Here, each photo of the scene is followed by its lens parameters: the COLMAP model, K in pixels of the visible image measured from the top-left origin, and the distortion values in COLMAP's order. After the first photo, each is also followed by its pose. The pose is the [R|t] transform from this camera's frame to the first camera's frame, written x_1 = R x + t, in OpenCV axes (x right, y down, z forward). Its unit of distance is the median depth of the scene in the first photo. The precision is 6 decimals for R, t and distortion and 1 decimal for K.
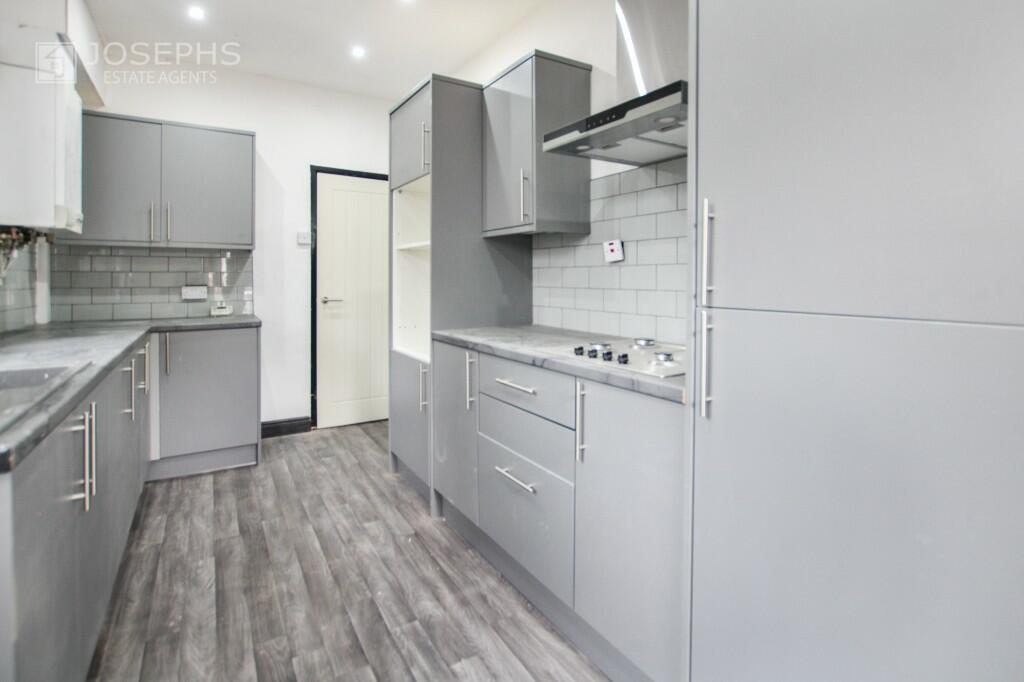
lens RADIAL K [[487.9, 0, 509.4], [0, 487.9, 282.5], [0, 0, 1]] dist [-0.023612, 0.000414]
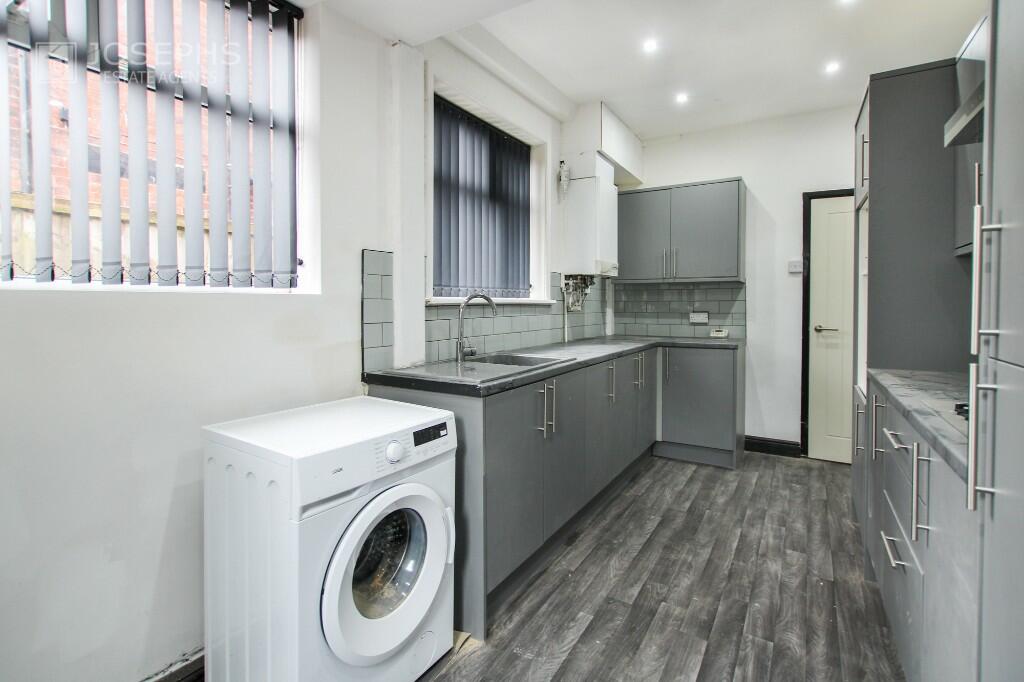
lens RADIAL K [[478.3, 0, 509.1], [0, 478.3, 313.5], [0, 0, 1]] dist [-0.026430, -0.000173]
pose [[0.437245, 0.018225, -0.899158, 0.340345], [-0.007034, 0.999833, 0.016845, -0.009946], [0.899315, -0.001041, 0.437301, 0.045022]]
